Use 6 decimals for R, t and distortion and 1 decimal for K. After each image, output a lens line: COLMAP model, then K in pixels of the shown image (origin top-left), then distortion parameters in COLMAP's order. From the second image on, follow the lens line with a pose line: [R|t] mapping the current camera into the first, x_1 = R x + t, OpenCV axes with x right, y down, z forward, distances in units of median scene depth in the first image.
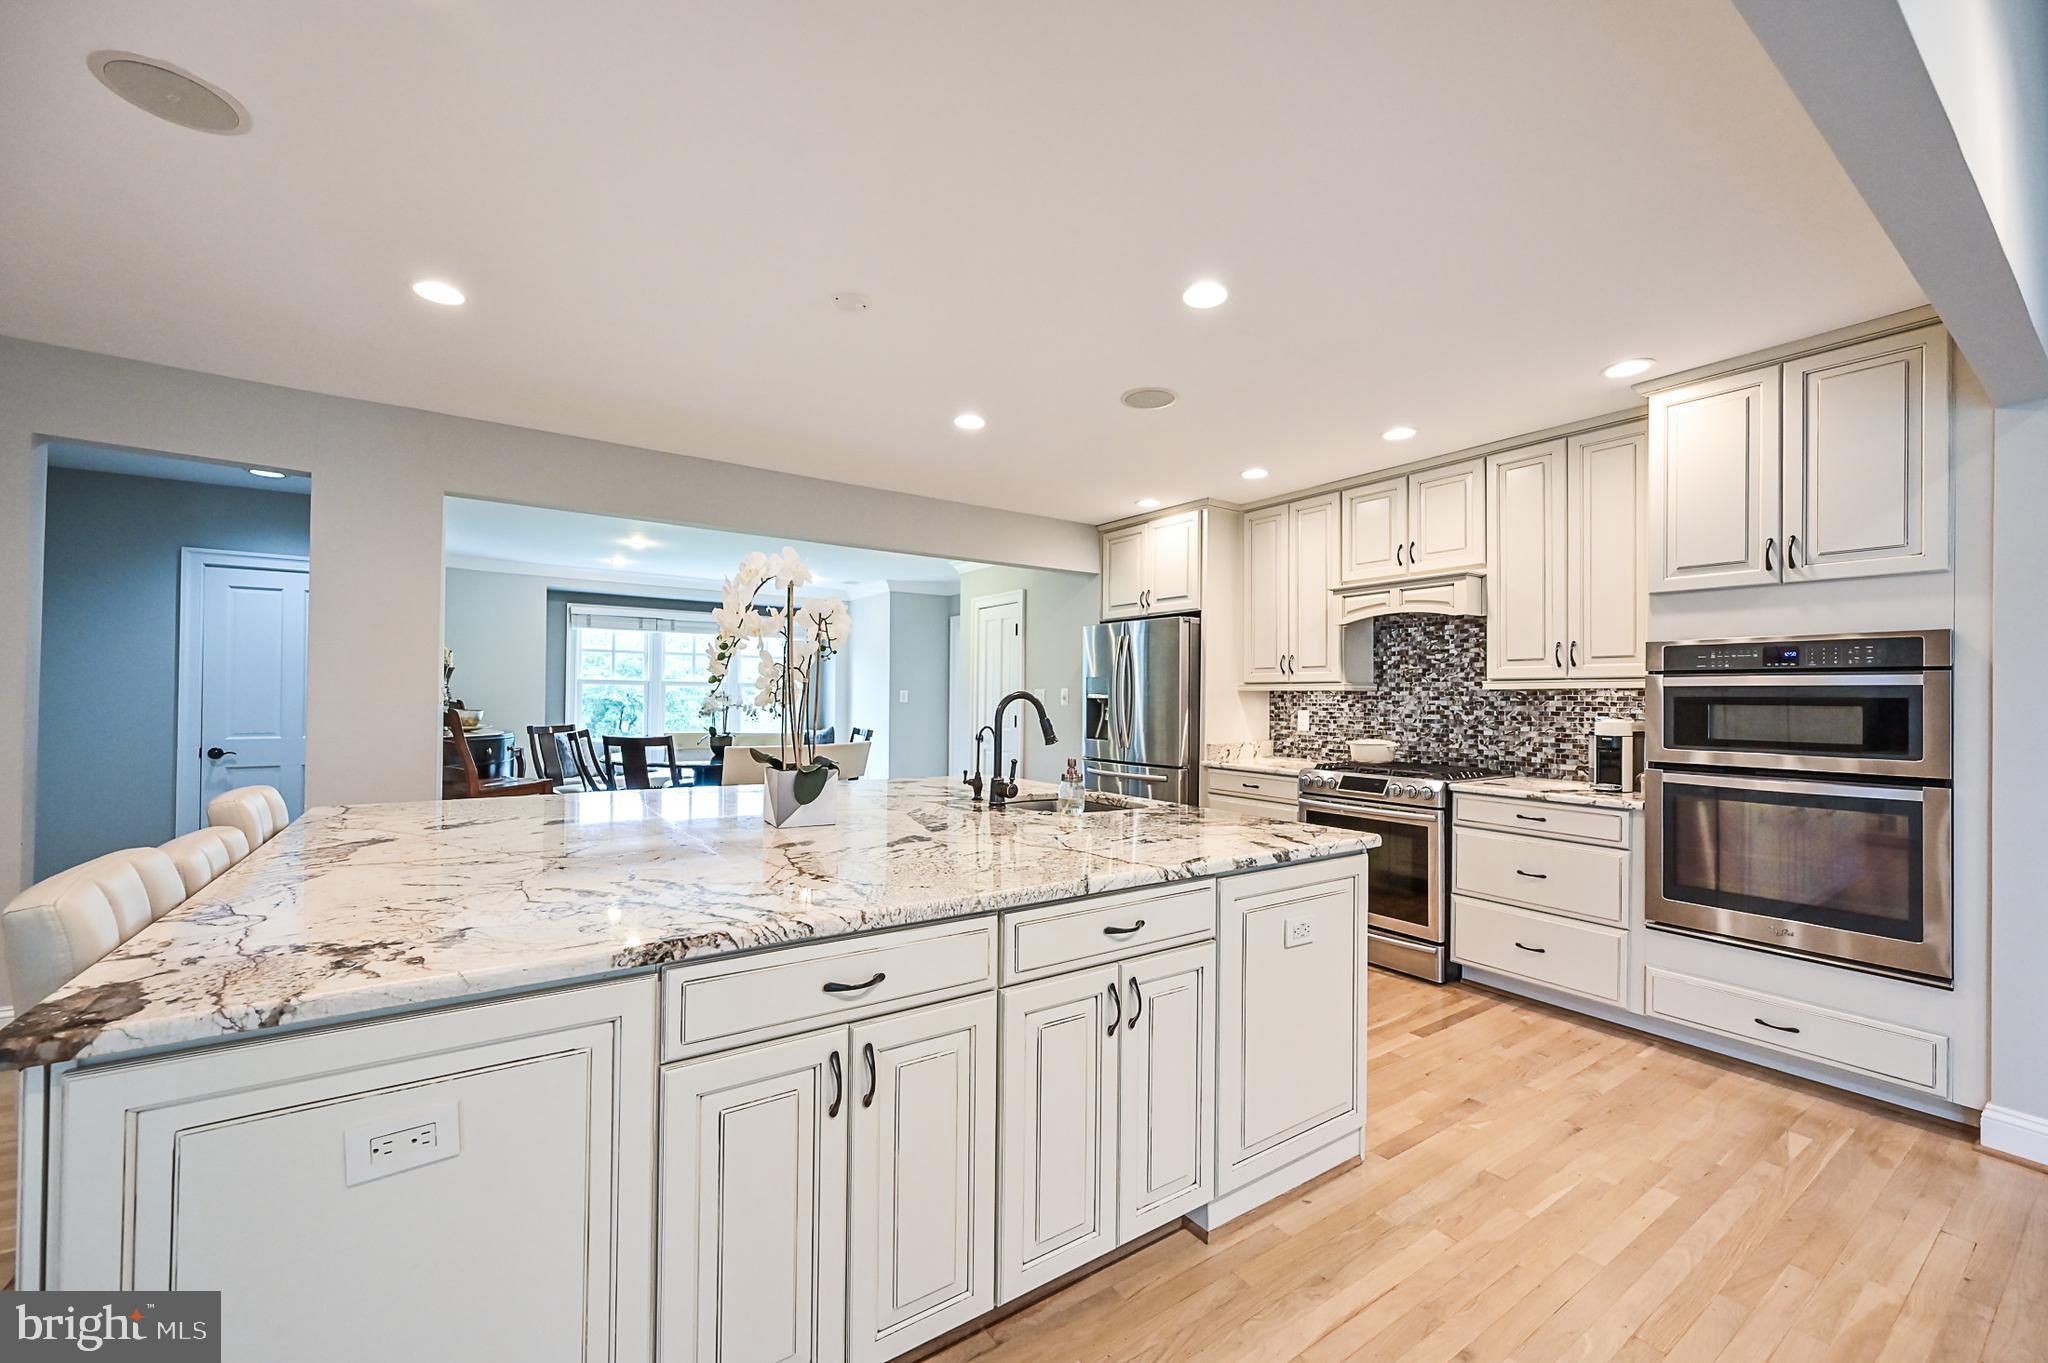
lens RADIAL K [[812.0, 0, 1033.8], [0, 812.0, 695.9], [0, 0, 1]] dist [-0.002833, 0.000704]
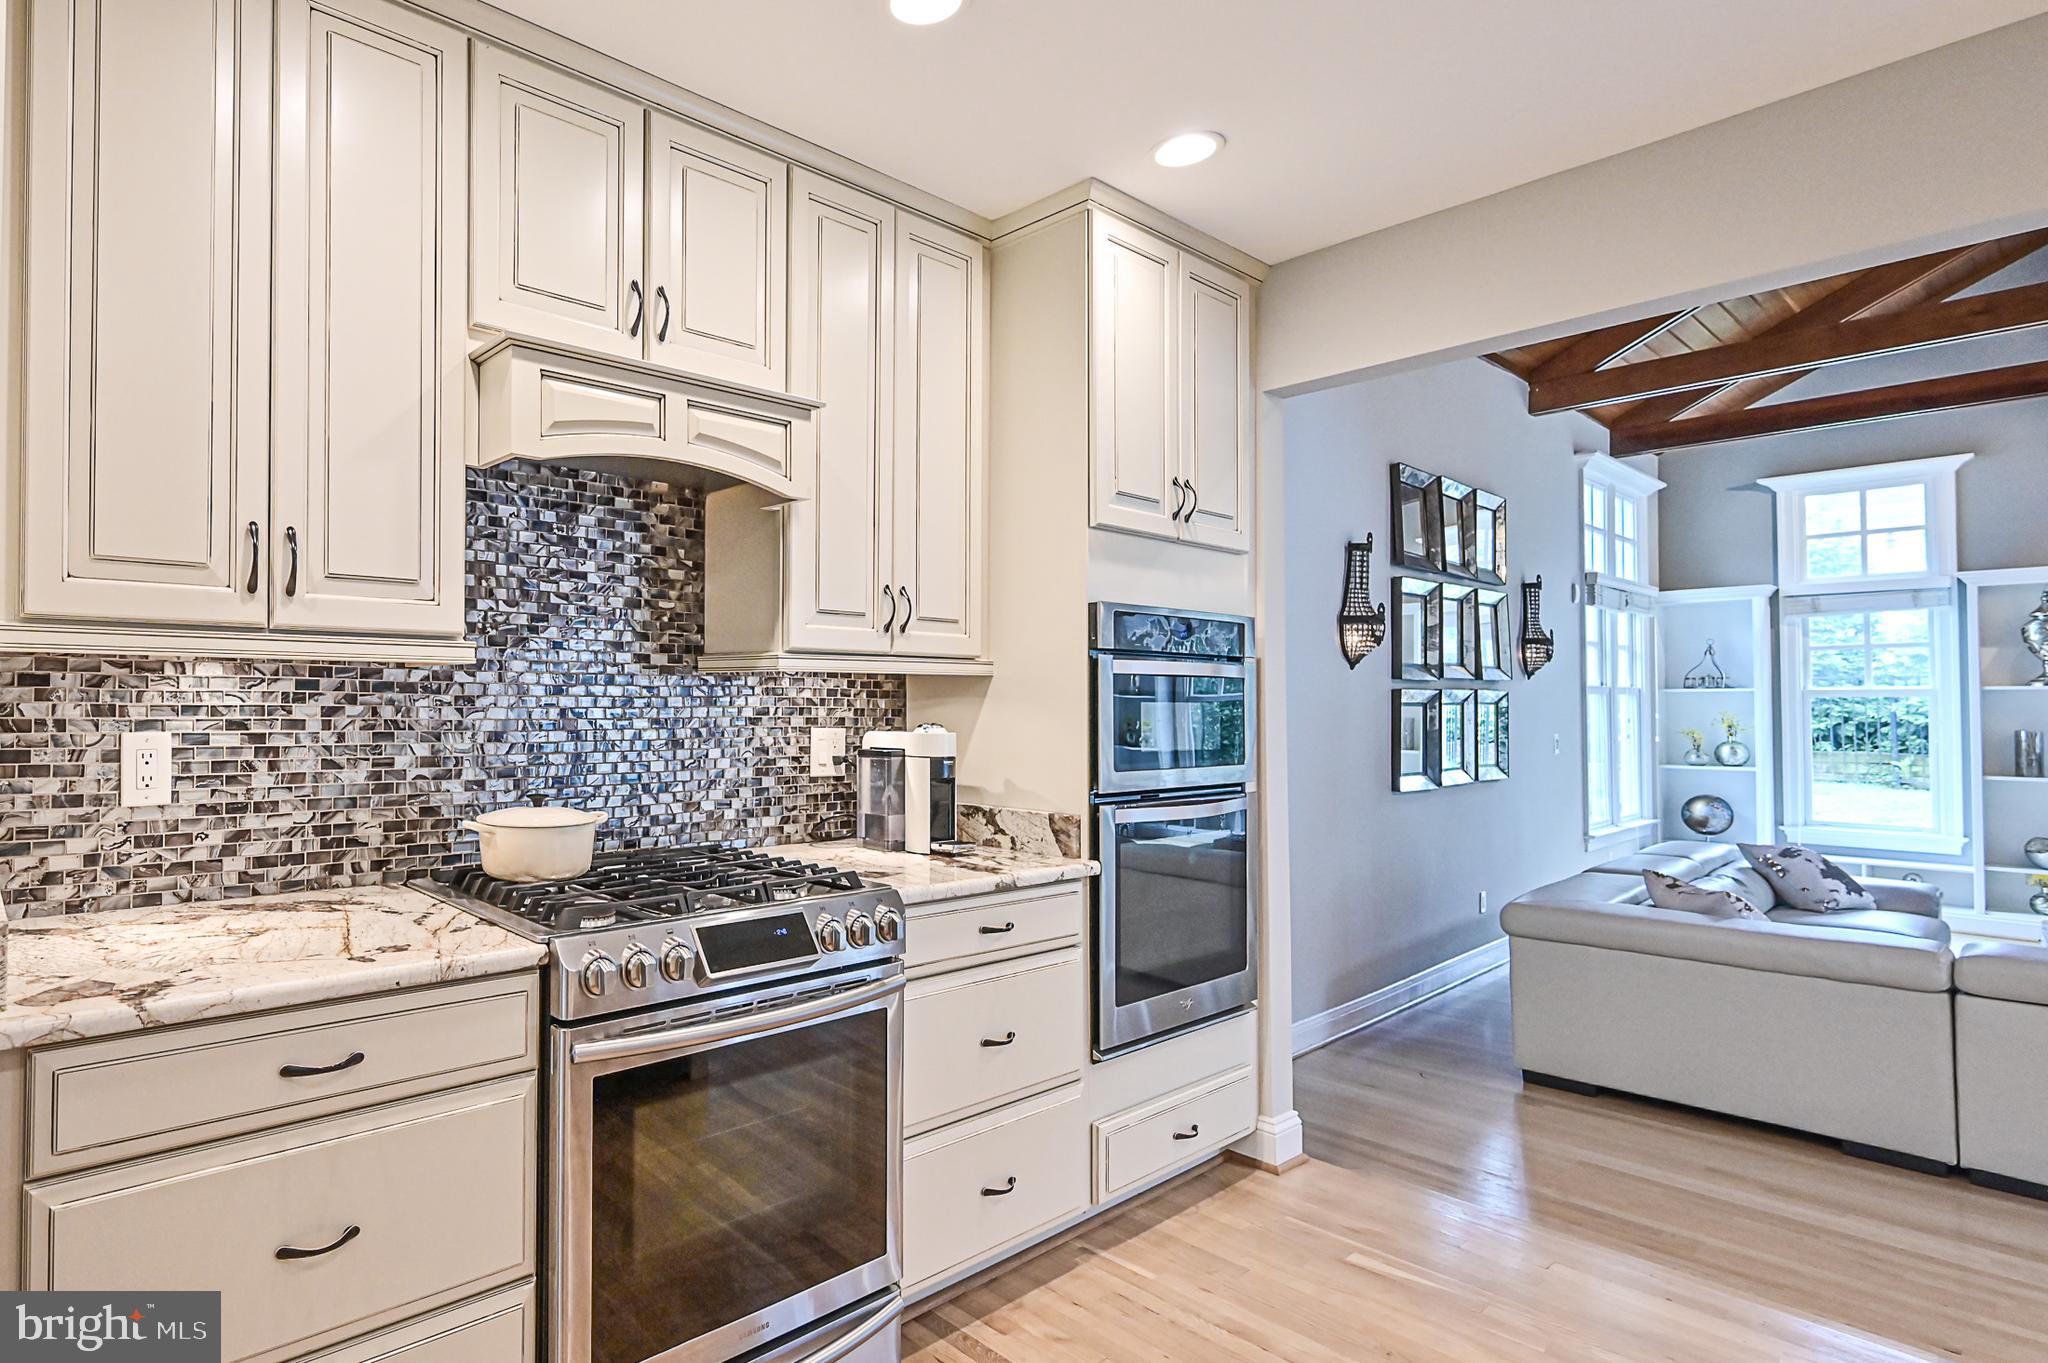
lens RADIAL K [[1111.3, 0, 670.7], [0, 1111.3, 680.4], [0, 0, 1]] dist [-0.003372, -0.001004]
pose [[-0.030011, 0.010471, 0.999495, -0.061145], [-0.007365, 0.999916, -0.010696, 0.003806], [-0.999522, -0.007682, -0.029931, 1.003299]]
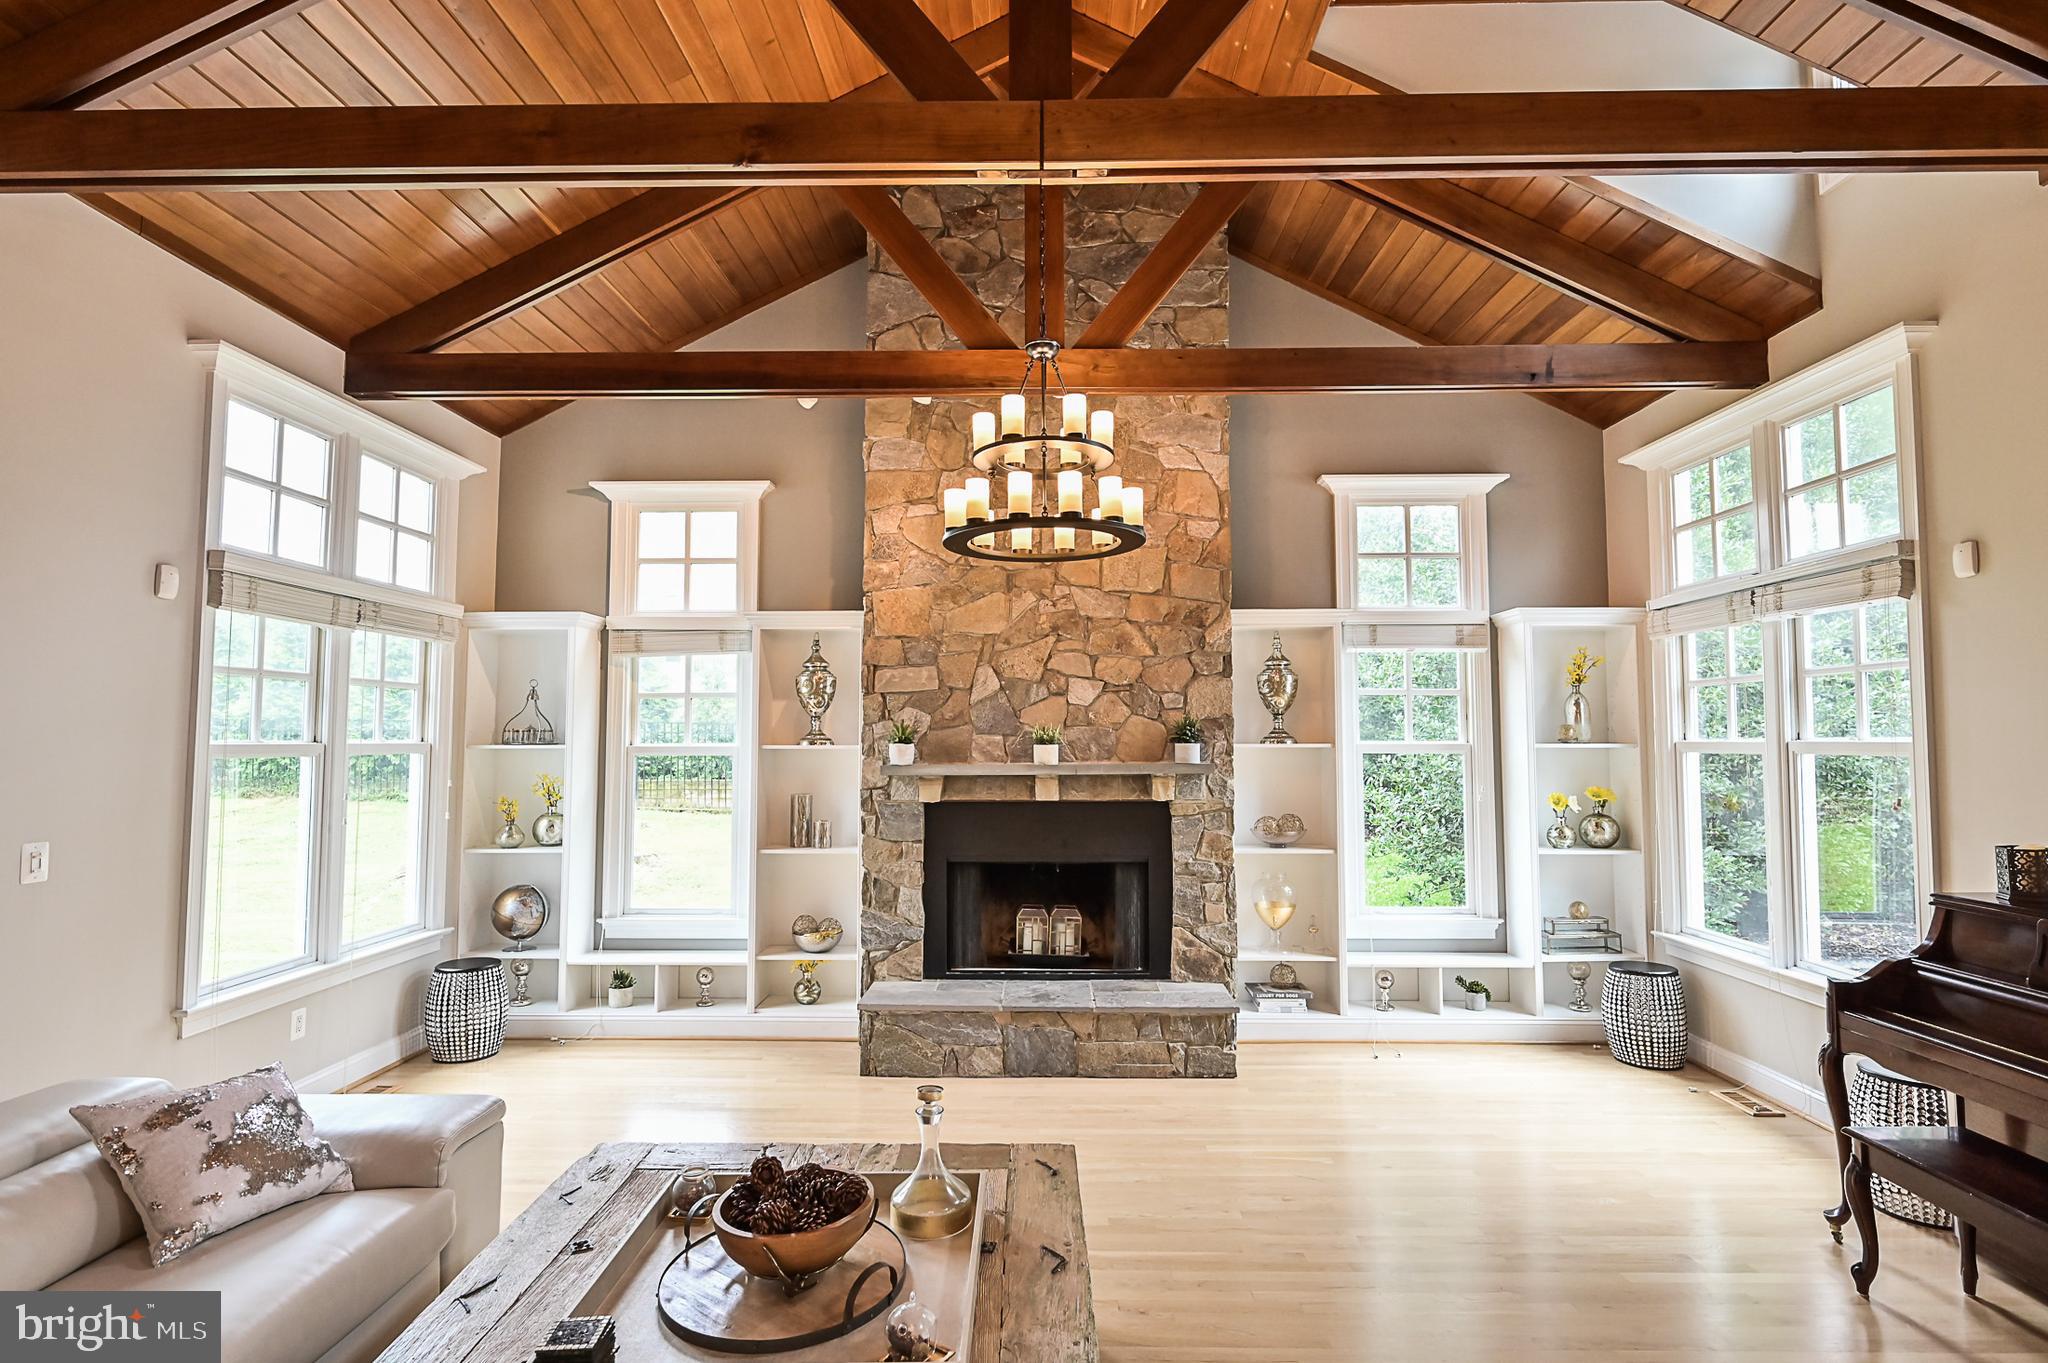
lens RADIAL K [[1056.5, 0, 1026.5], [0, 1056.5, 675.6], [0, 0, 1]] dist [0.002143, 0.000050]
pose [[-0.804279, 0.025380, 0.593709, 0.521727], [-0.013016, 0.998096, -0.060299, -0.036041], [-0.594109, -0.056225, -0.802417, -0.286609]]
